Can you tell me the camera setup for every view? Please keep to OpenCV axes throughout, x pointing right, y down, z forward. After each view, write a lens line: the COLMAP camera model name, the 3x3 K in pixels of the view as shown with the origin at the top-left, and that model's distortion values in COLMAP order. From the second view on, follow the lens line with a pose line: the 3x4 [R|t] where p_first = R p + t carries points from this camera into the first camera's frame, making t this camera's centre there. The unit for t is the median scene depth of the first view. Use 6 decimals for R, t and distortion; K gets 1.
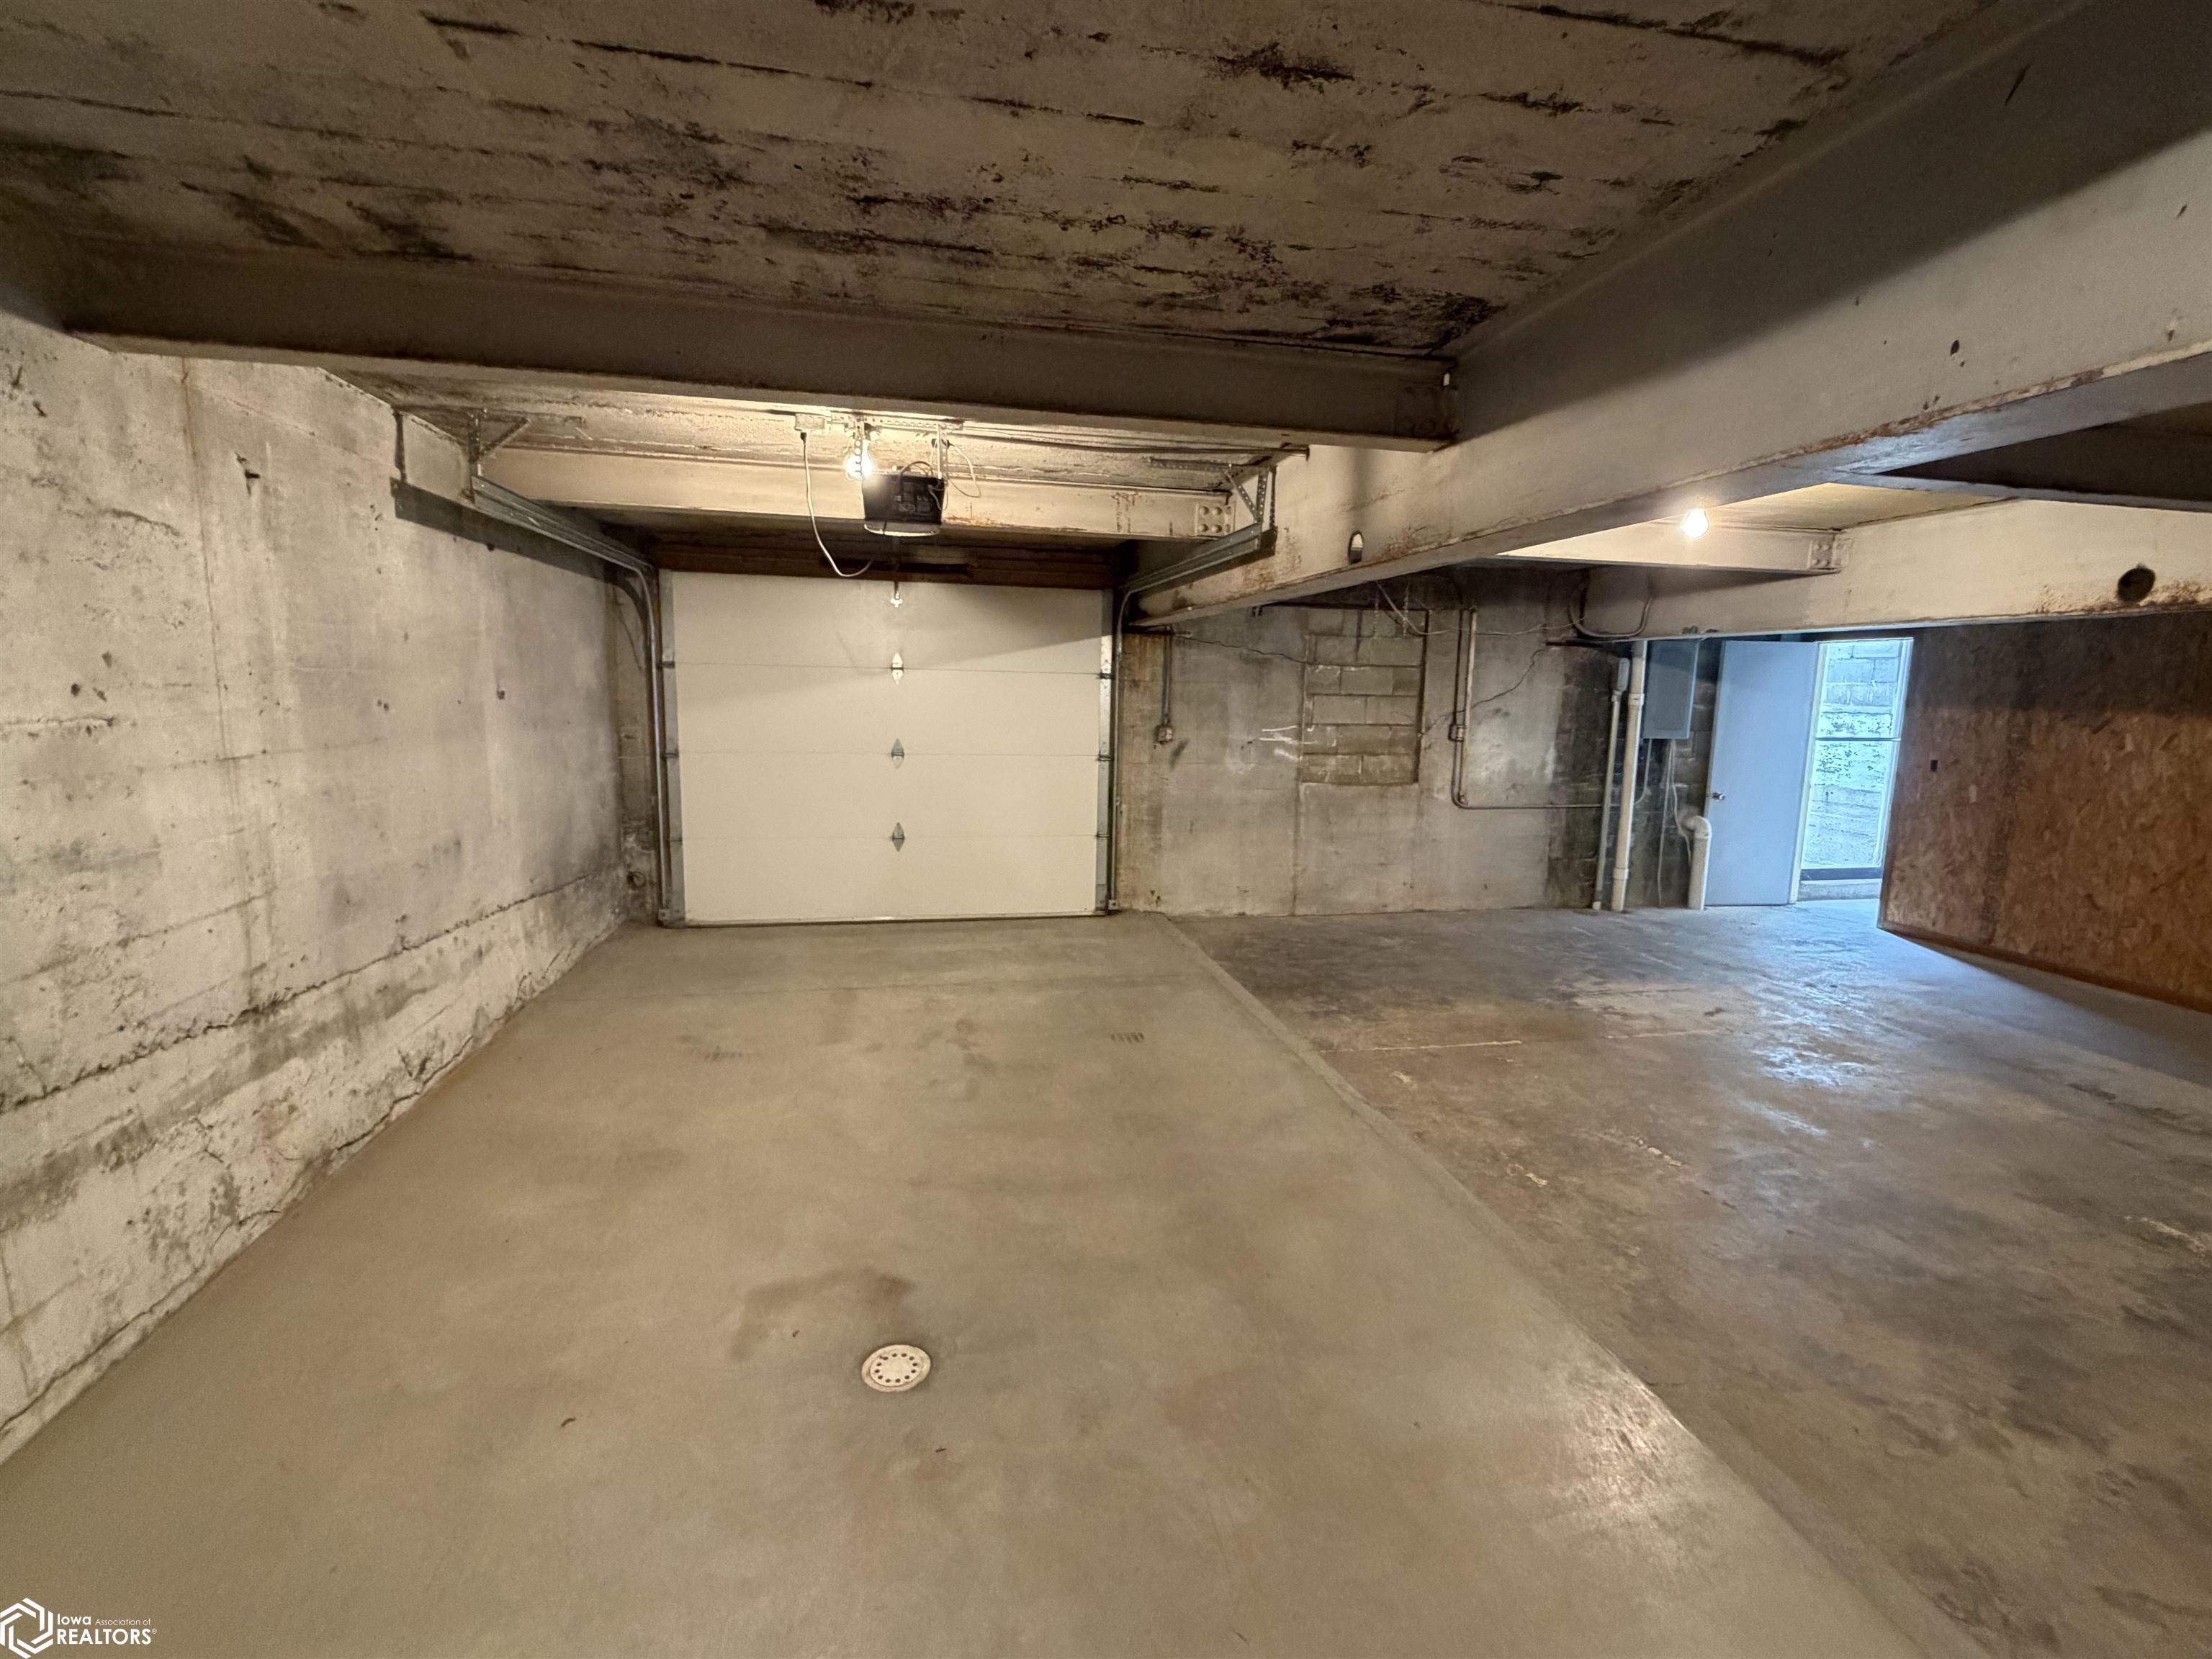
lens RADIAL K [[984.2, 0, 1107.9], [0, 984.2, 838.9], [0, 0, 1]] dist [-0.000152, -0.000302]
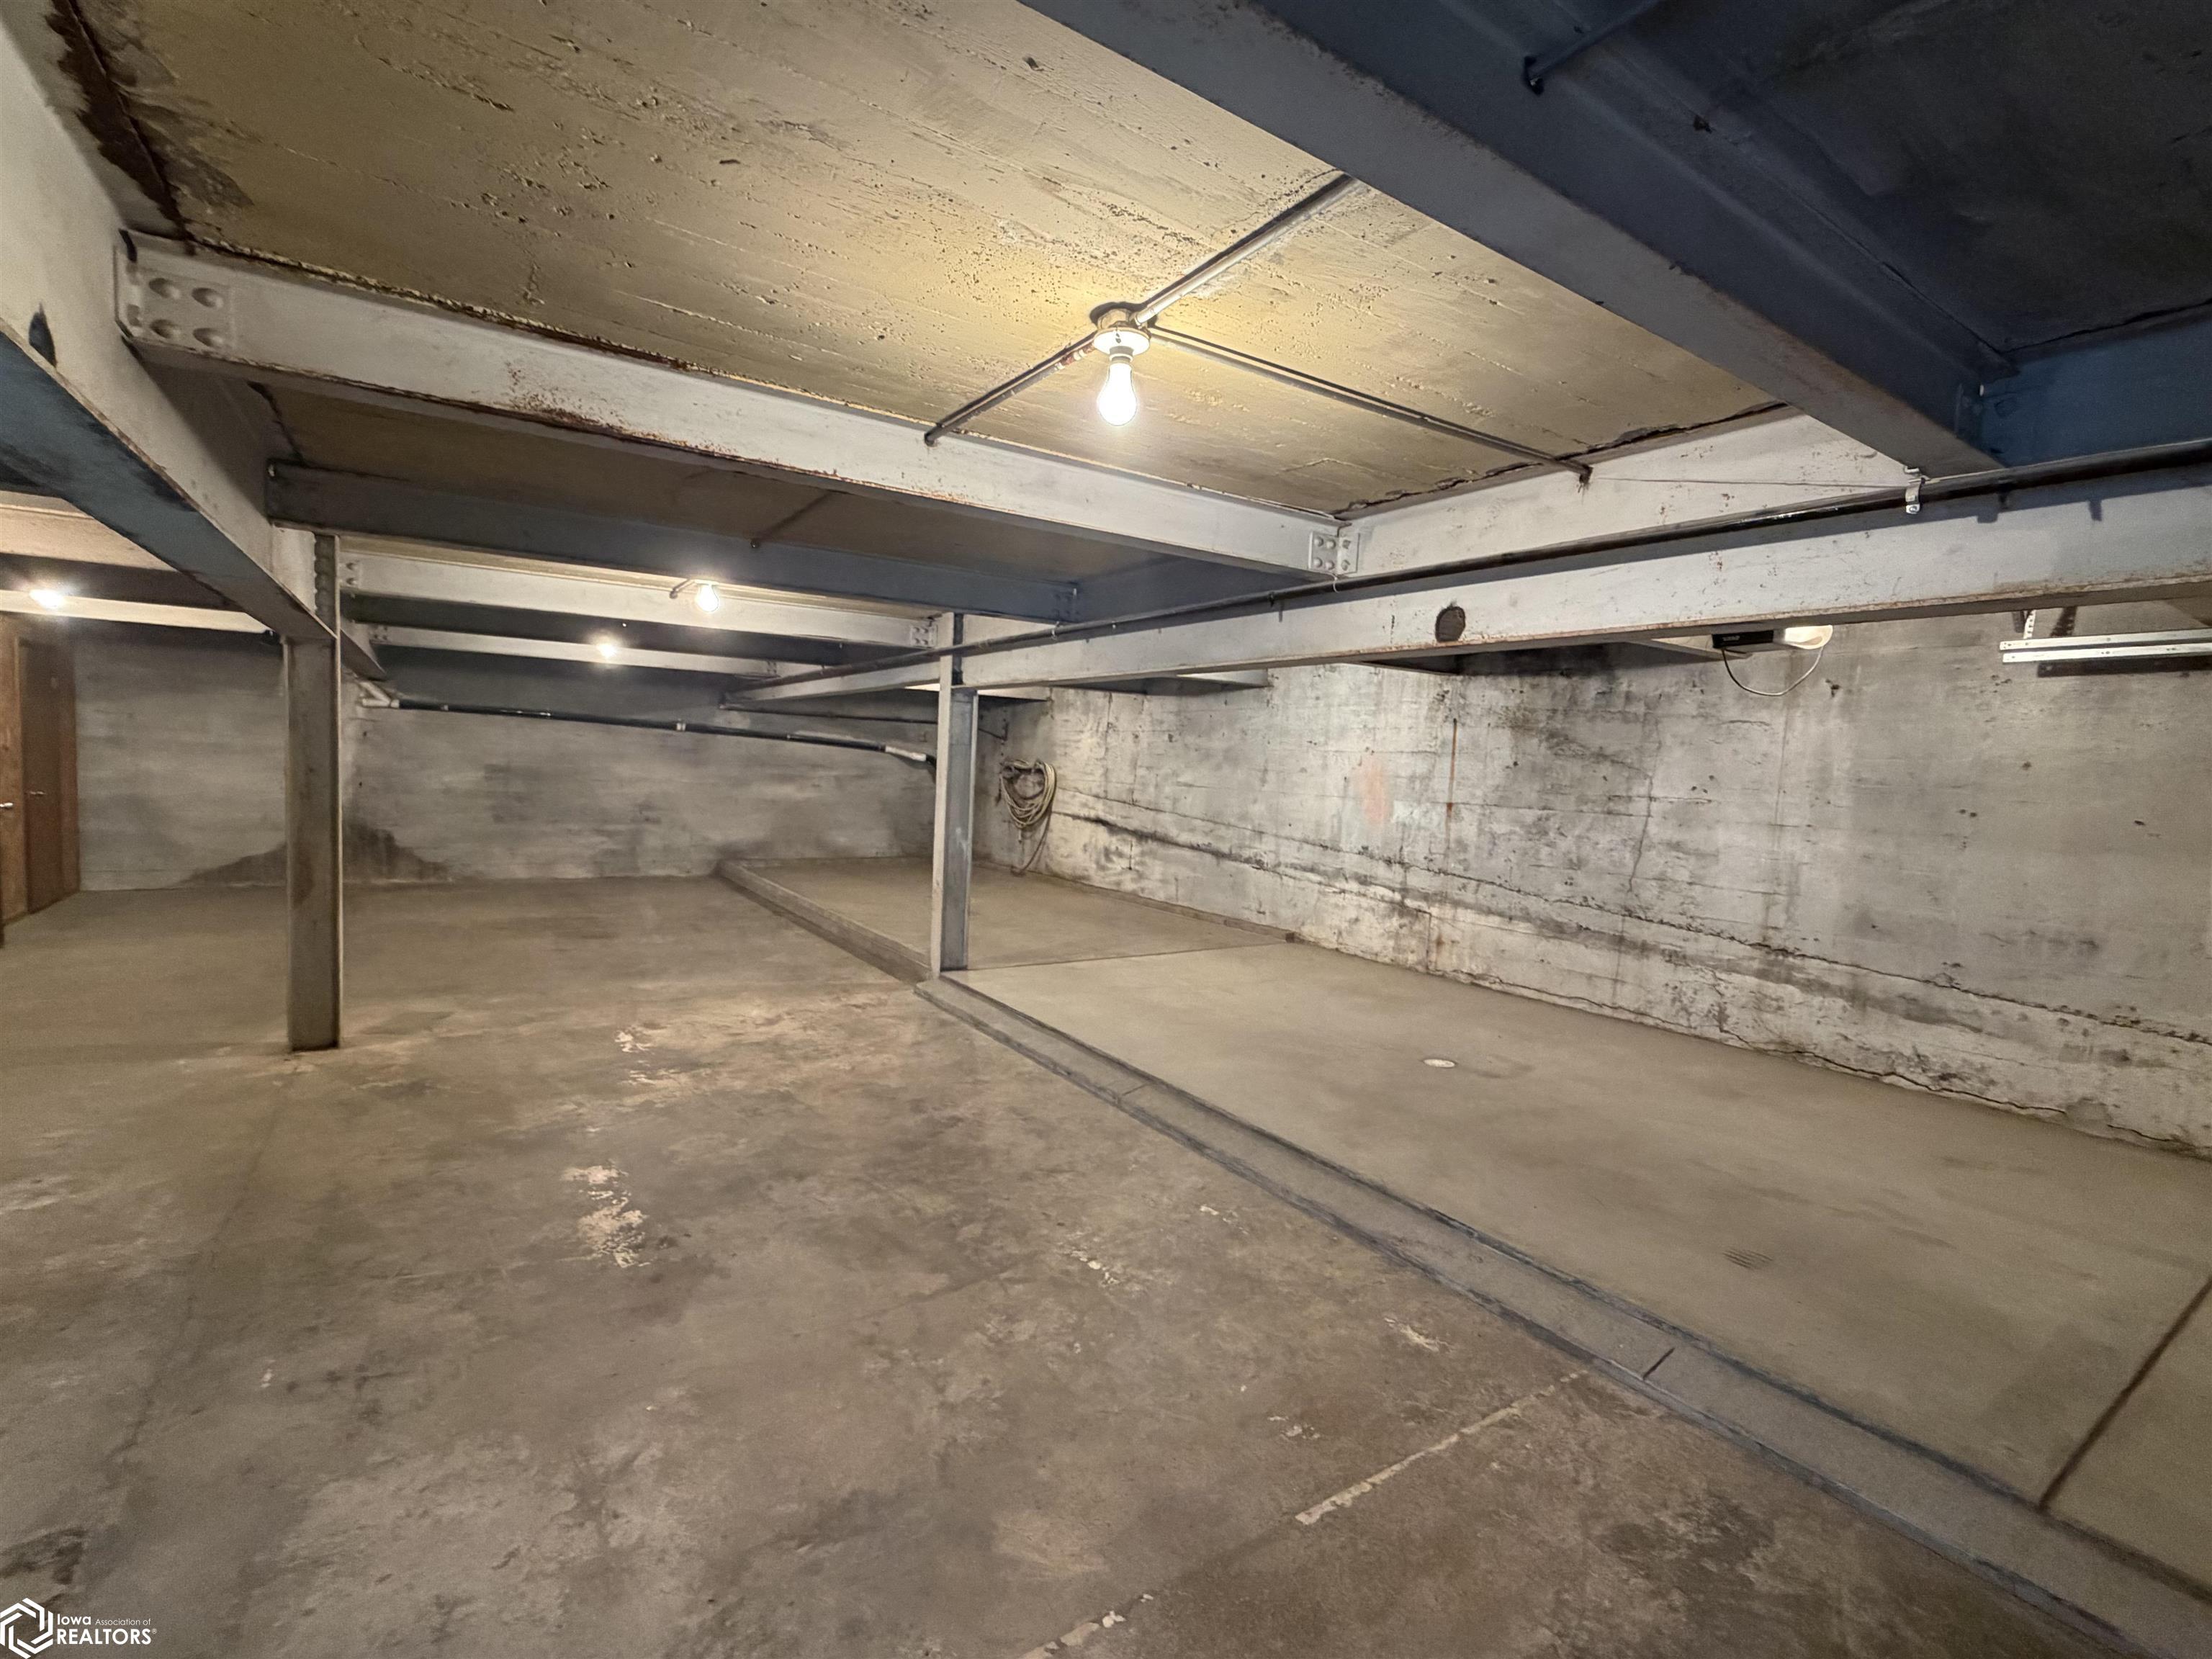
lens RADIAL K [[984.2, 0, 1100.8], [0, 984.2, 829.7], [0, 0, 1]] dist [-0.000152, -0.000302]
pose [[-0.925727, -0.035703, -0.376504, 1.218297], [-0.119391, 0.972214, 0.201360, -0.314686], [0.358853, 0.231356, -0.904267, 2.320391]]
